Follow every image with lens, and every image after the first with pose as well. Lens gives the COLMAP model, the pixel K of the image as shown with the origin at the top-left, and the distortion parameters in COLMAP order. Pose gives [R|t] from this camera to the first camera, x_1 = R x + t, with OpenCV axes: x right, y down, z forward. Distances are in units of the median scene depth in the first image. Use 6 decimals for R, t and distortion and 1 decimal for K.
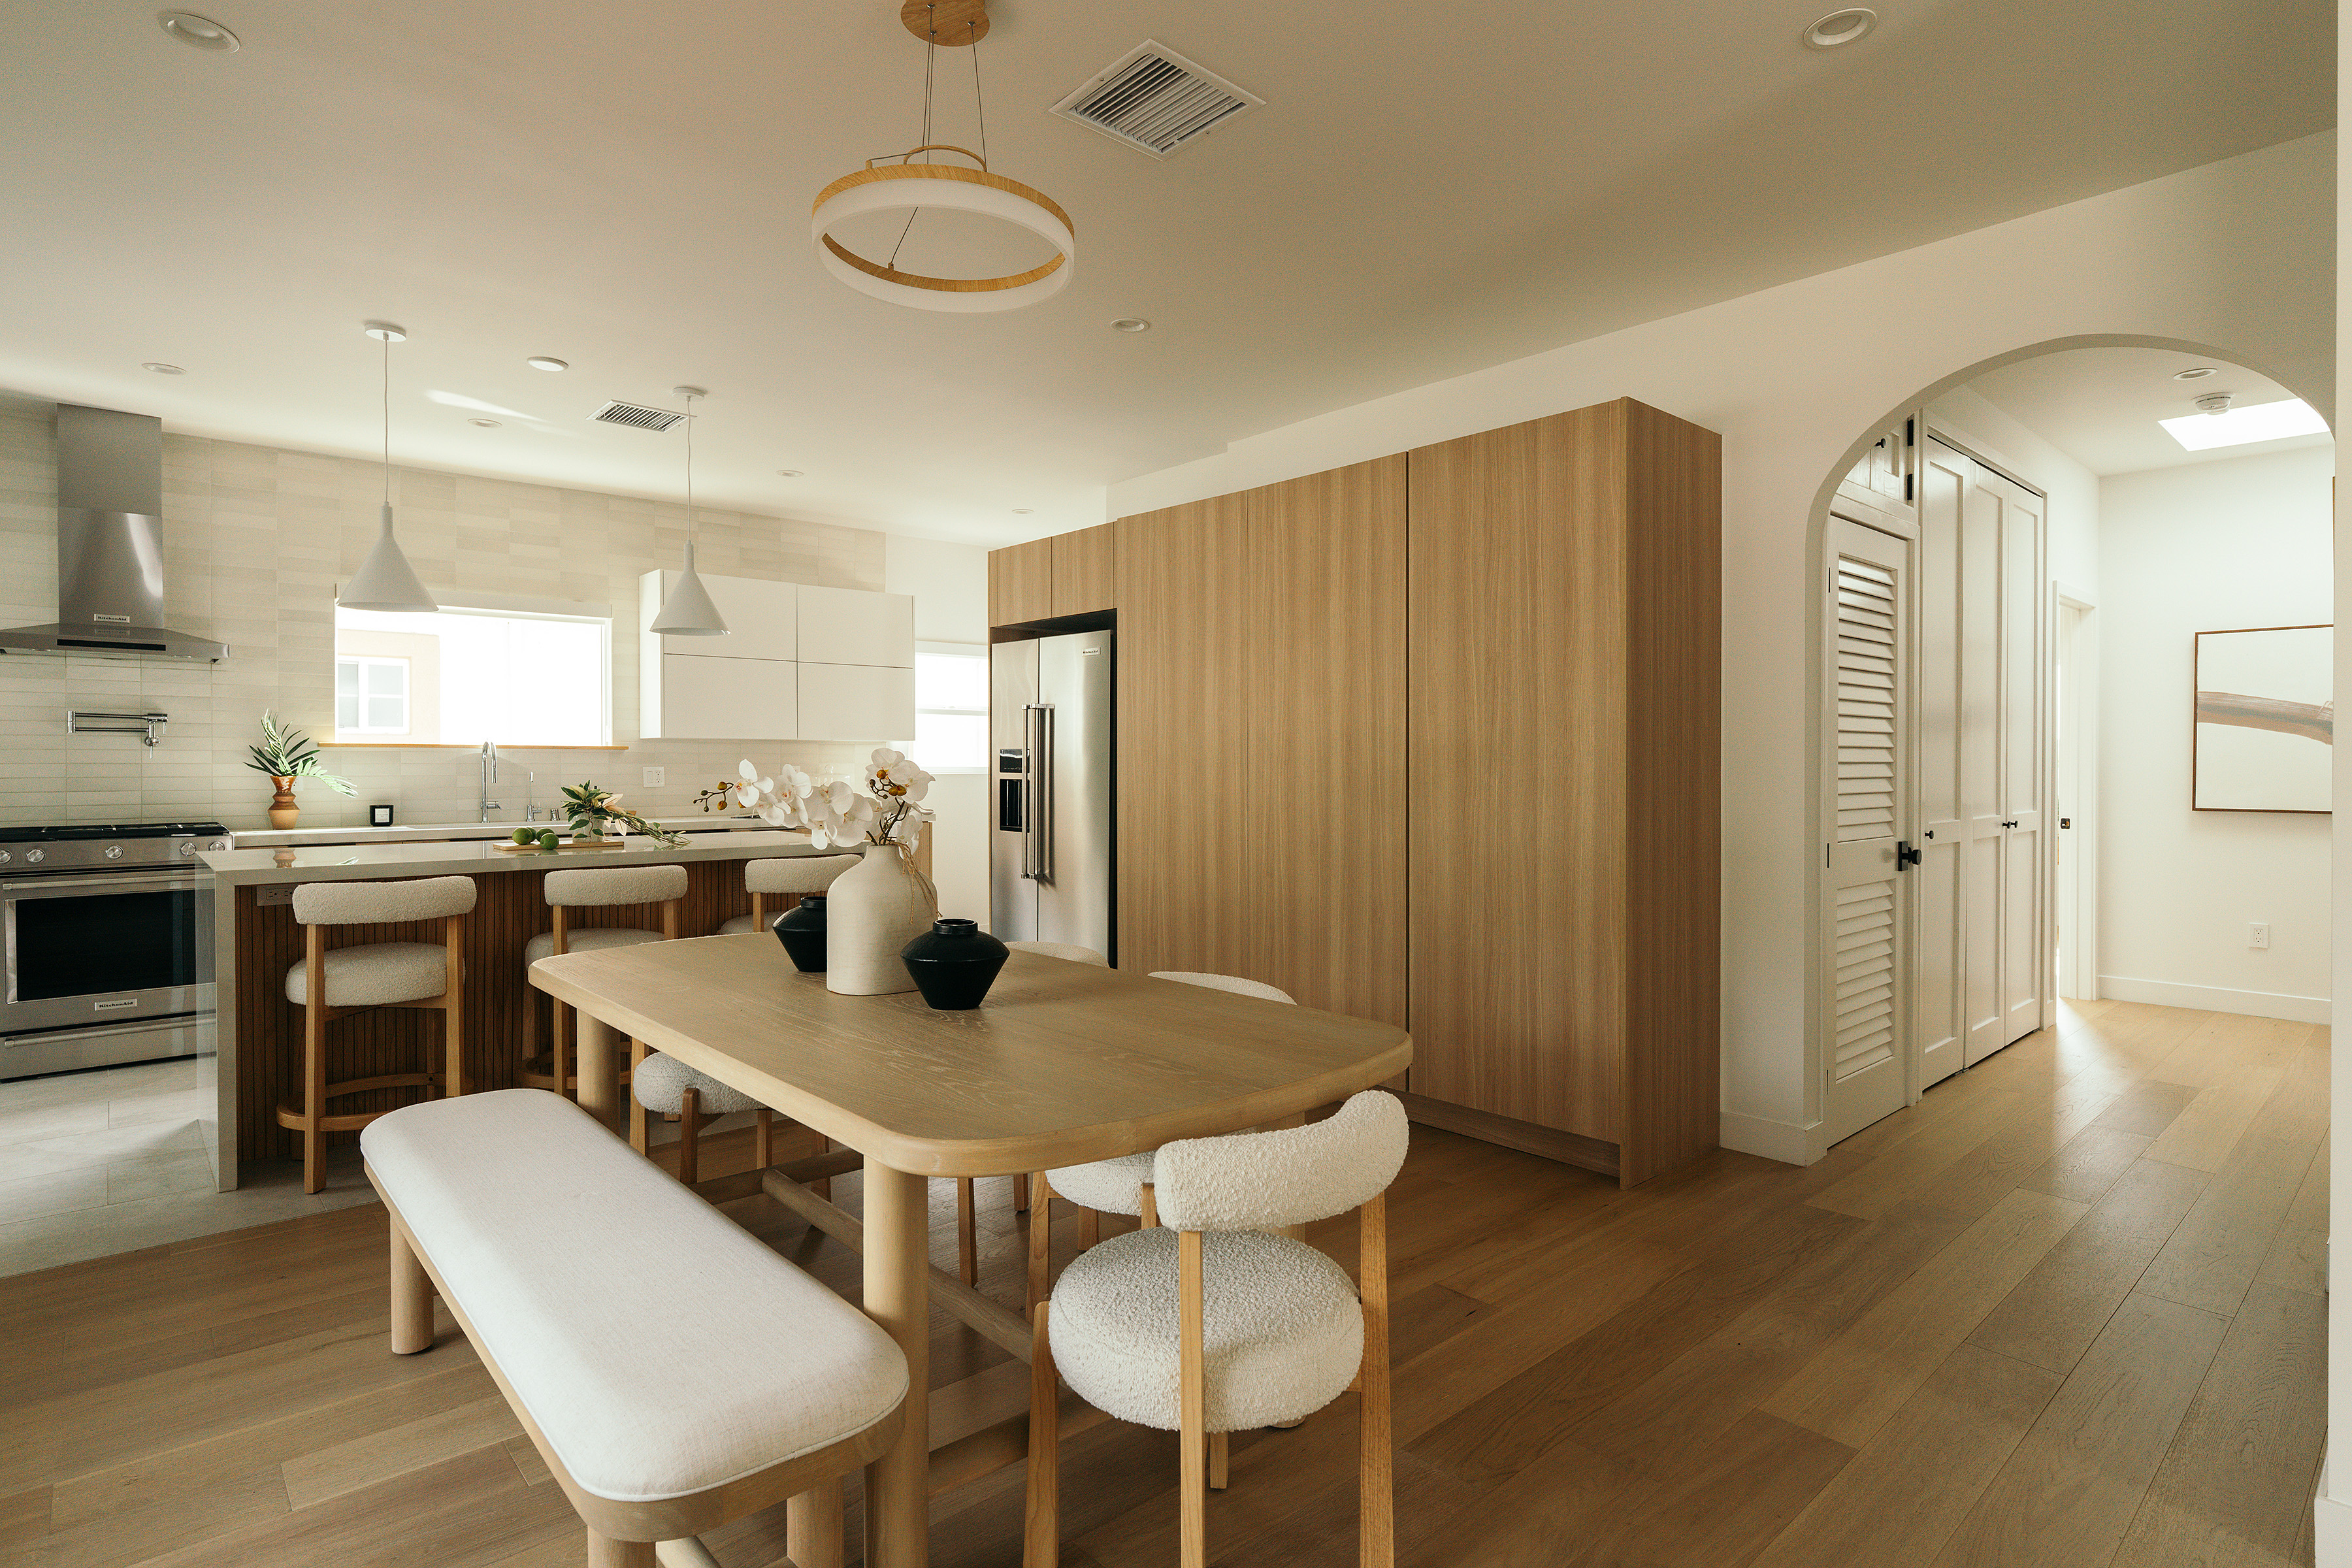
lens RADIAL K [[1209.3, 0, 1169.8], [0, 1209.3, 776.6], [0, 0, 1]] dist [-0.000244, -0.000560]
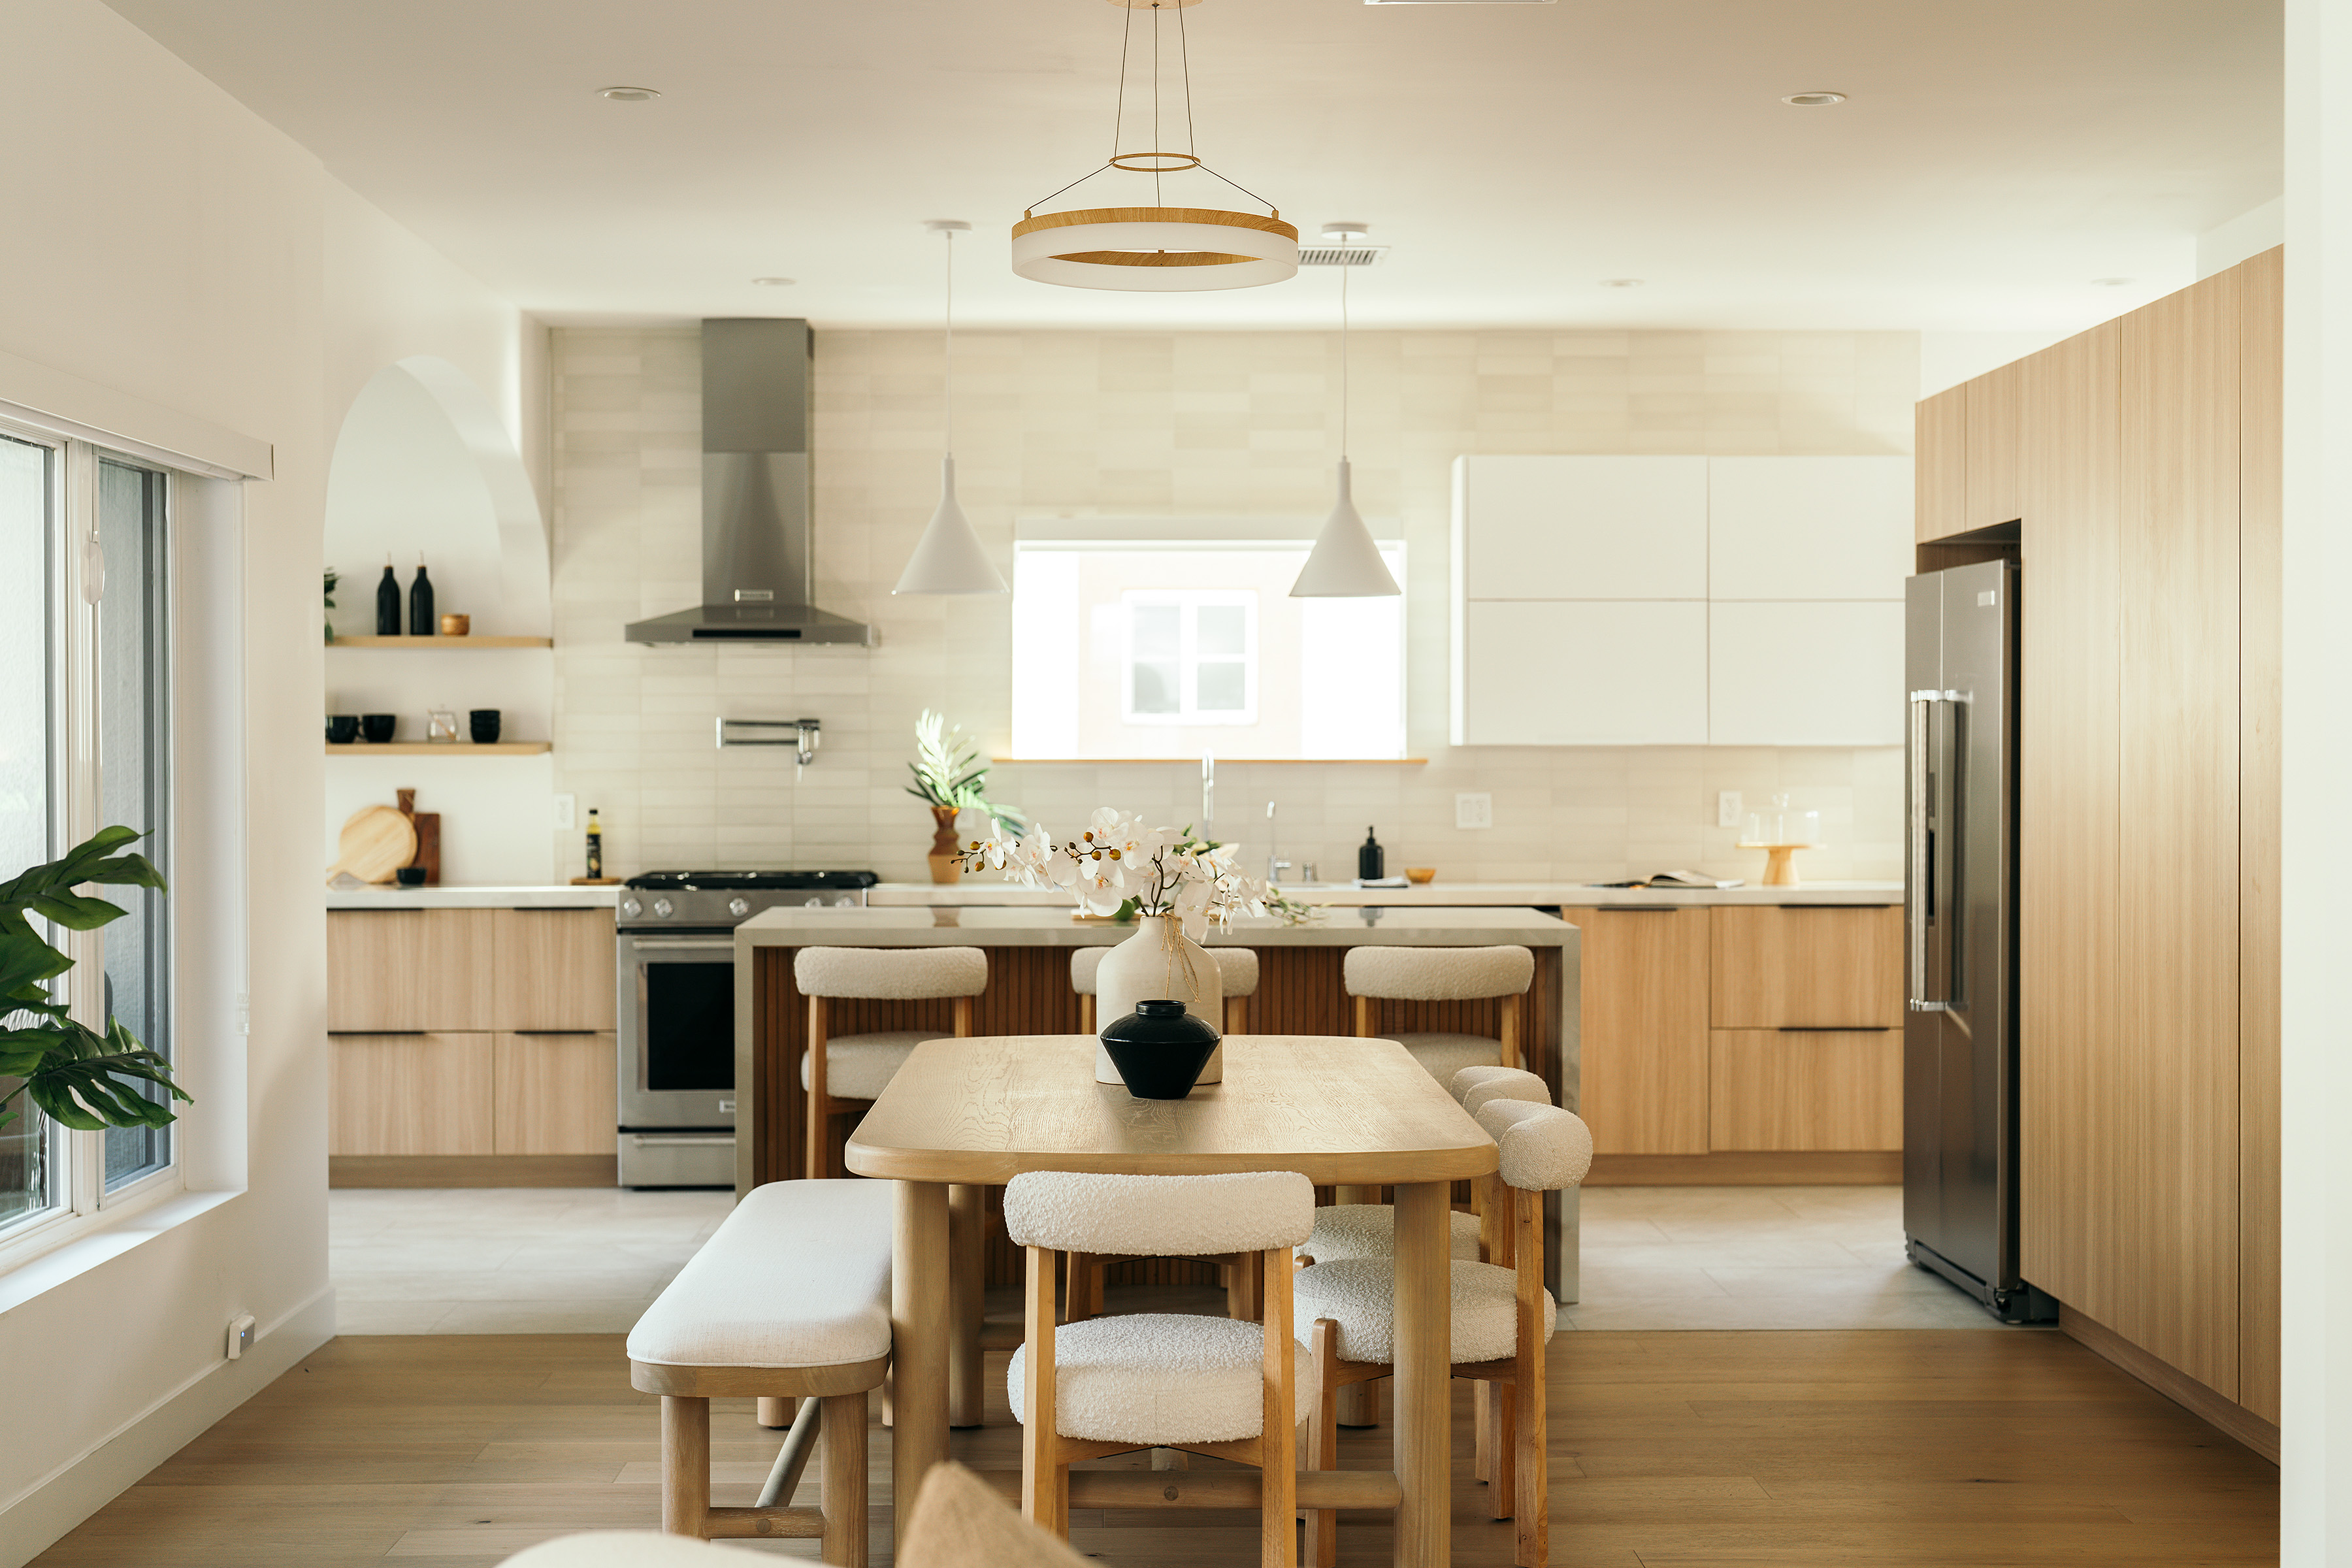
lens RADIAL K [[3406.5, 0, 1176.0], [0, 3406.5, 784.0], [0, 0, 1]] dist [-0.006813, -0.015428]
pose [[0.758252, 0.007975, -0.651913, 0.728784], [-0.006363, 0.999968, 0.004831, -0.027122], [0.651931, 0.000485, 0.758279, -0.447938]]
